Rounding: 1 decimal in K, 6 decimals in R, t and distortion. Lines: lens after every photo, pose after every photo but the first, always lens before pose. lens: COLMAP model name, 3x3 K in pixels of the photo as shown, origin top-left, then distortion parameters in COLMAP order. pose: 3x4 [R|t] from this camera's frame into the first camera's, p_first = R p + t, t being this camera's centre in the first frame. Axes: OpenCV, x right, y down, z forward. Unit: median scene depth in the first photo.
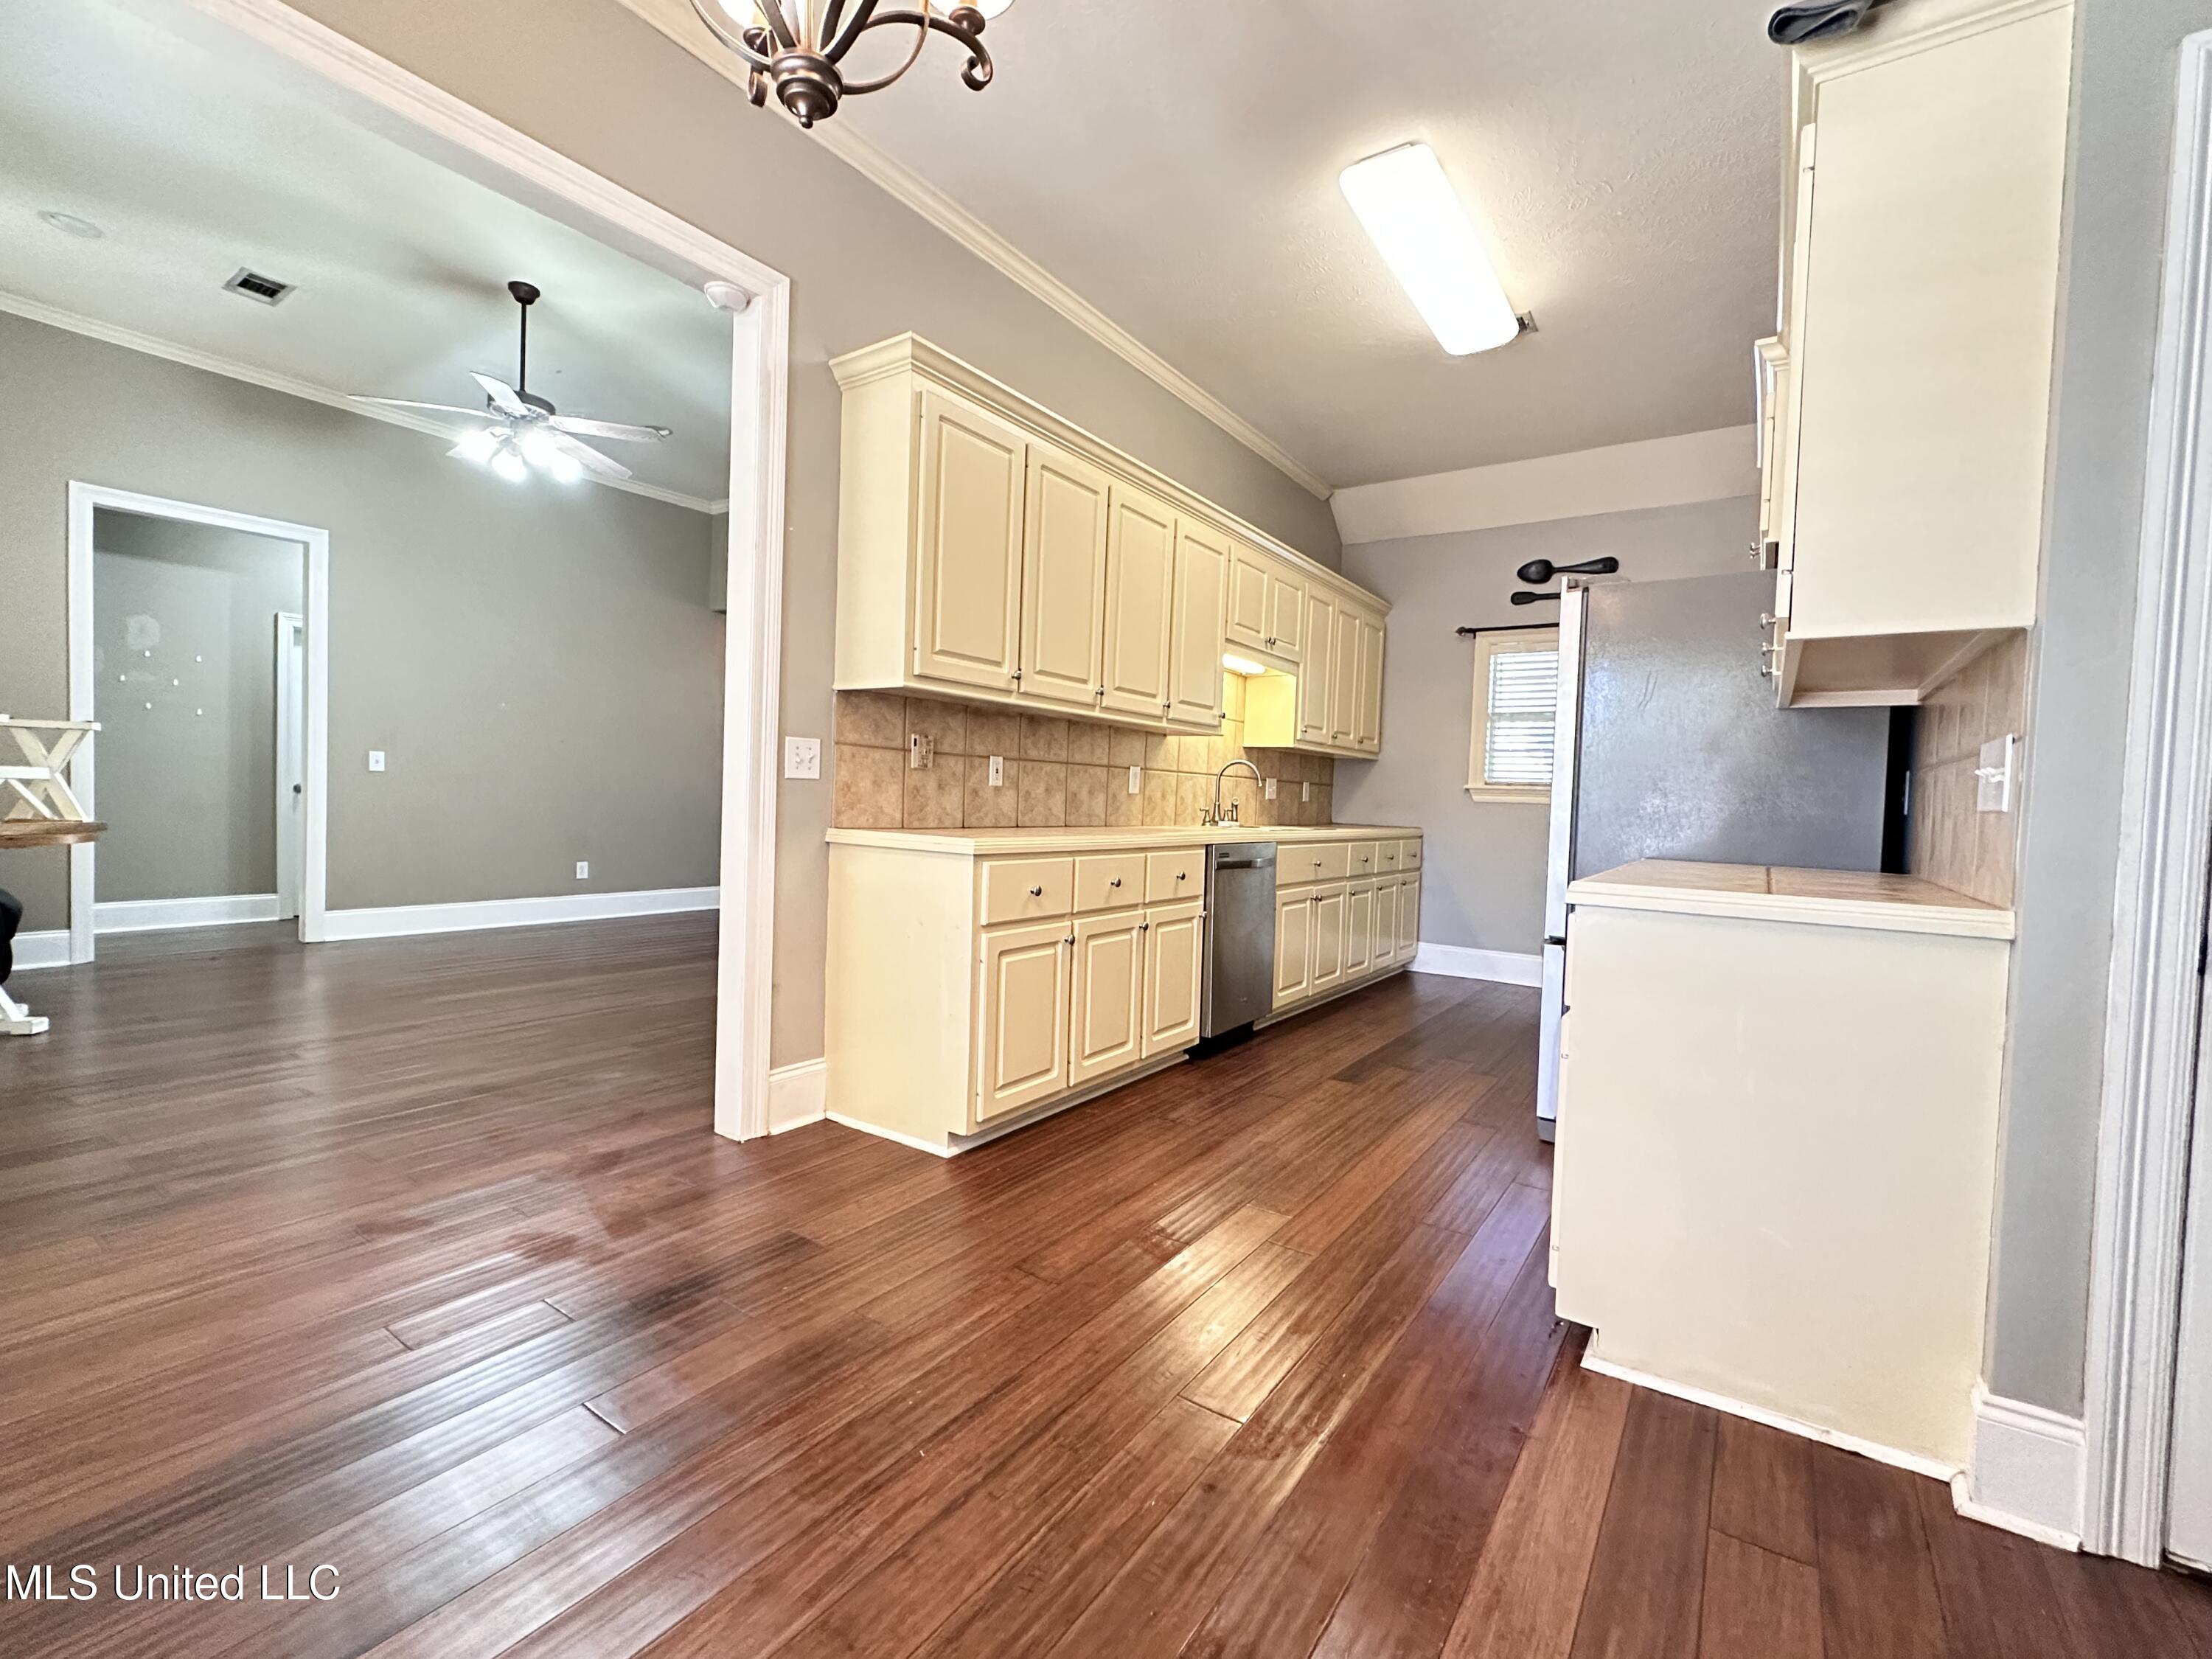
lens RADIAL K [[961.3, 0, 1104.8], [0, 961.3, 827.0], [0, 0, 1]] dist [-0.003873, 0.000157]
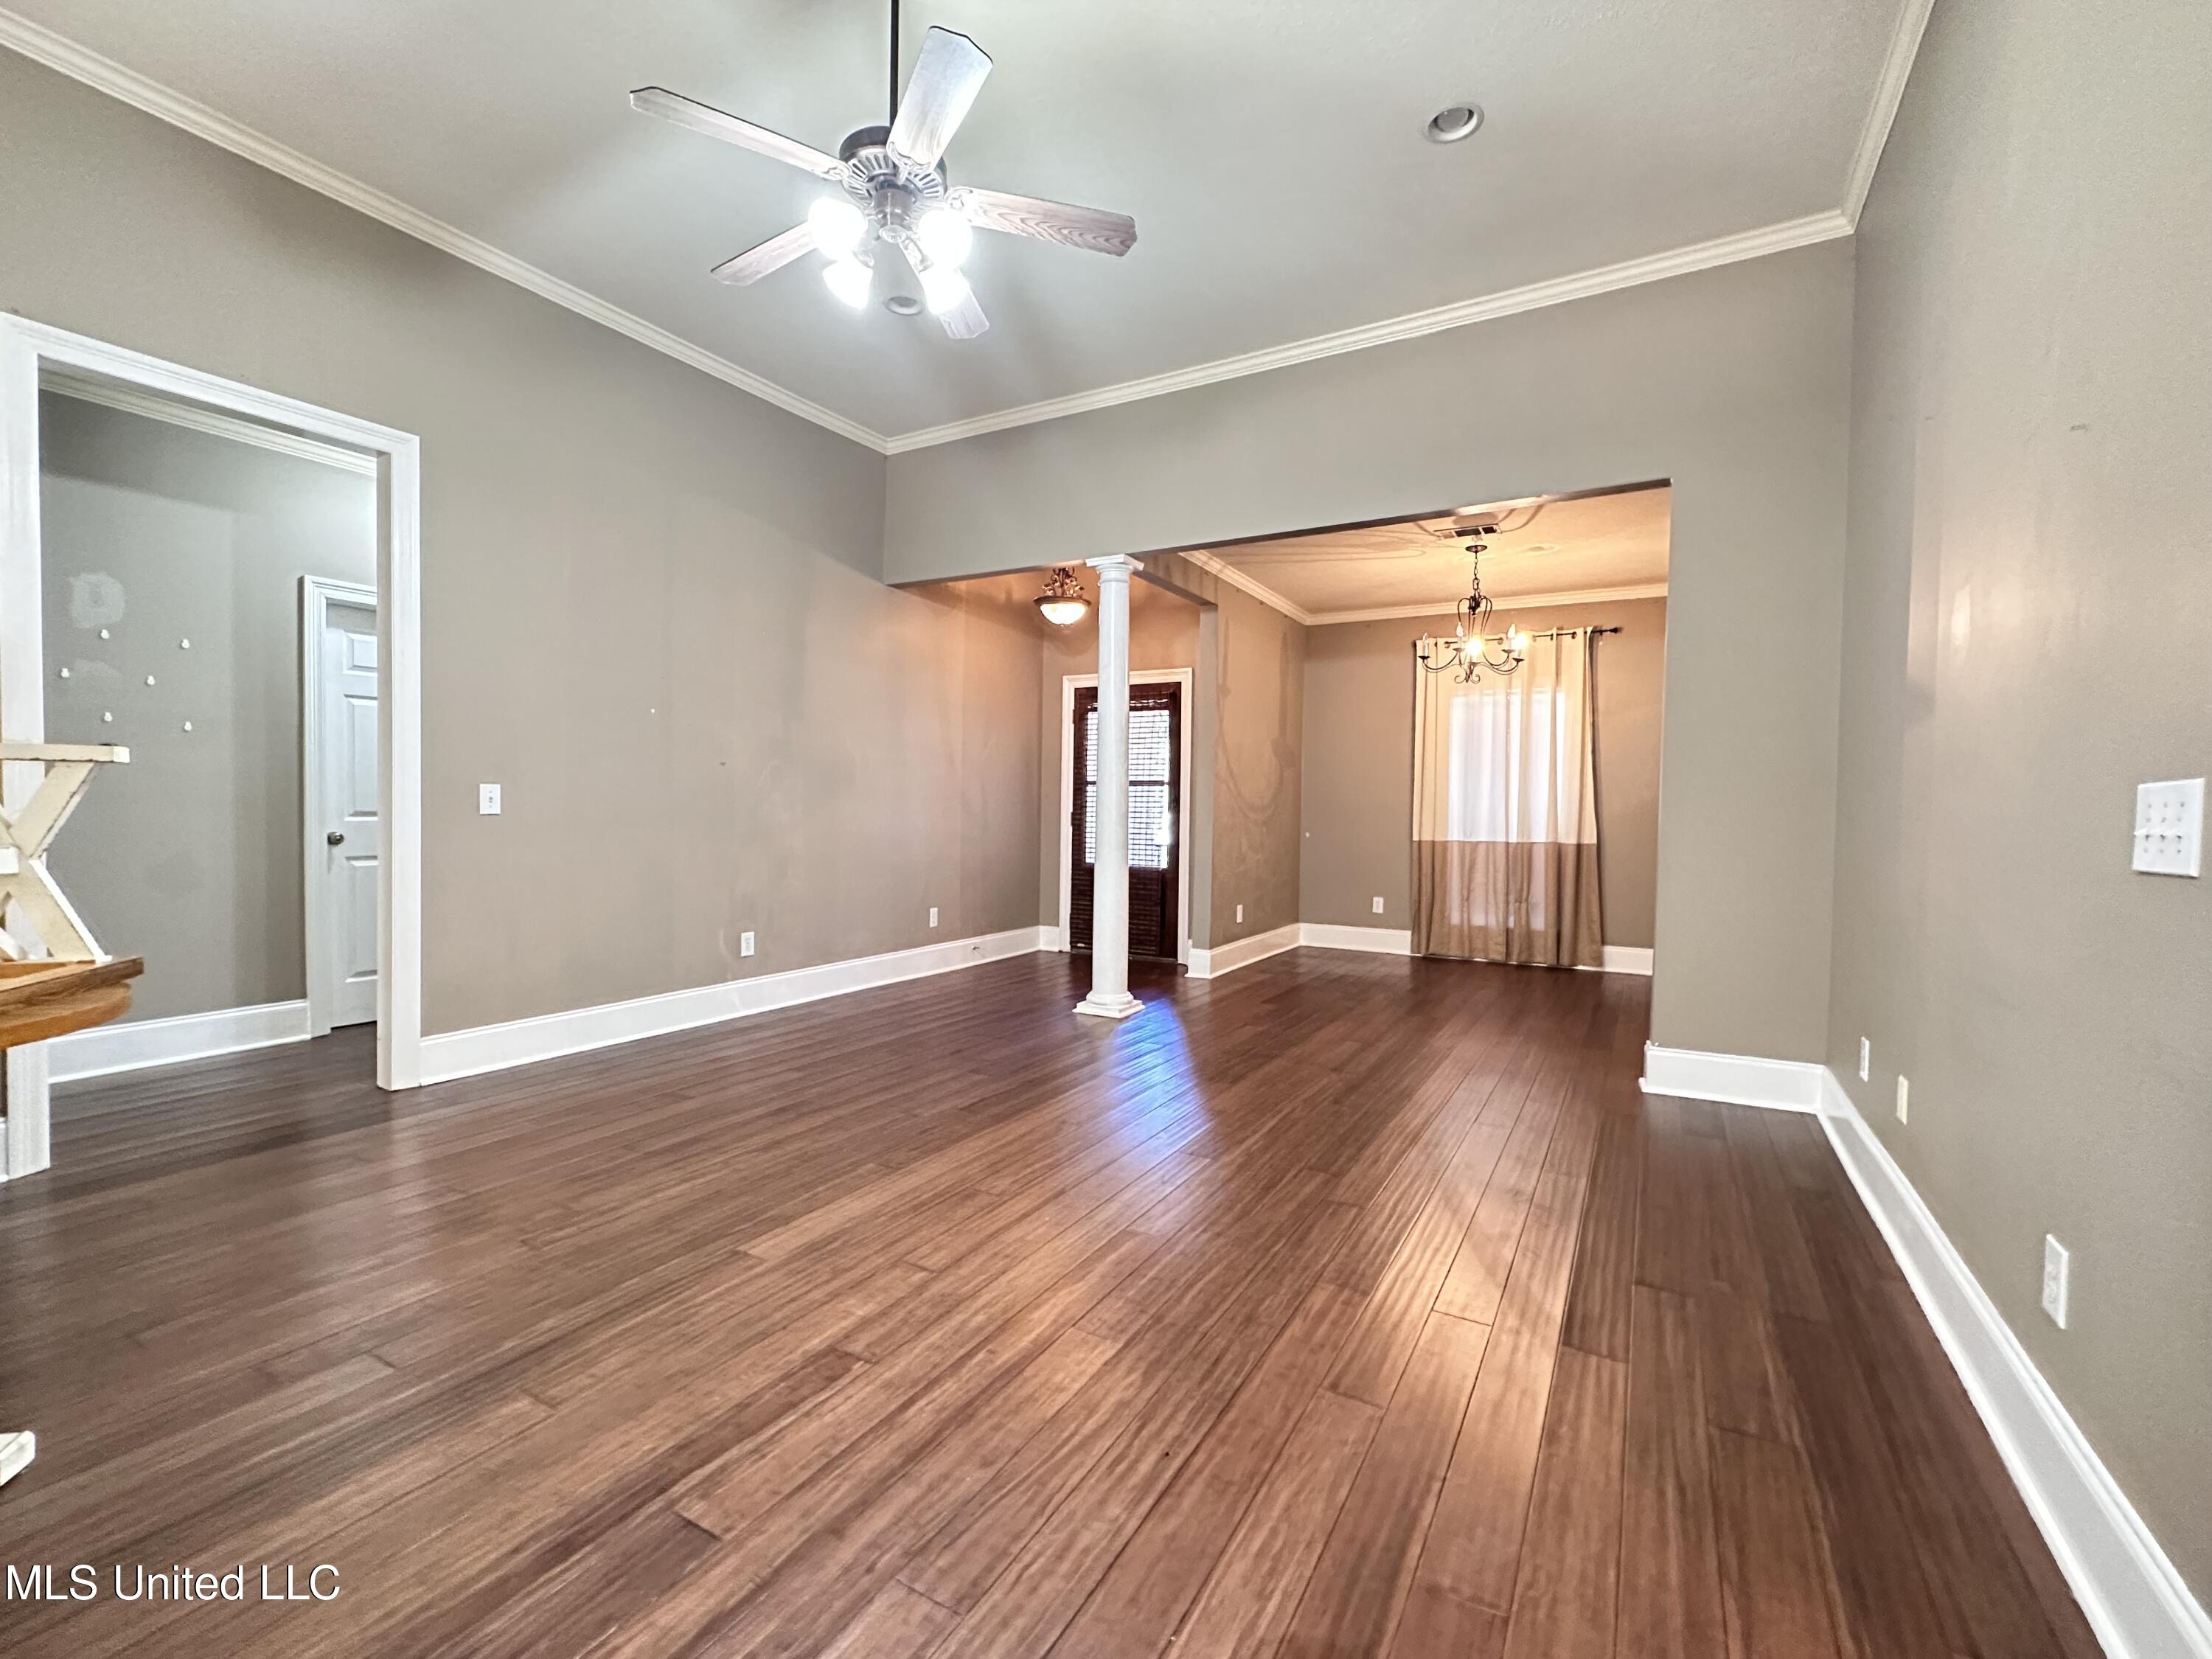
lens RADIAL K [[961.3, 0, 1103.6], [0, 961.3, 823.3], [0, 0, 1]] dist [-0.003873, 0.000157]
pose [[0.997257, -0.019937, 0.071287, -0.393127], [0.021207, 0.999629, -0.017106, -0.031667], [-0.070919, 0.018571, 0.997309, 0.325557]]
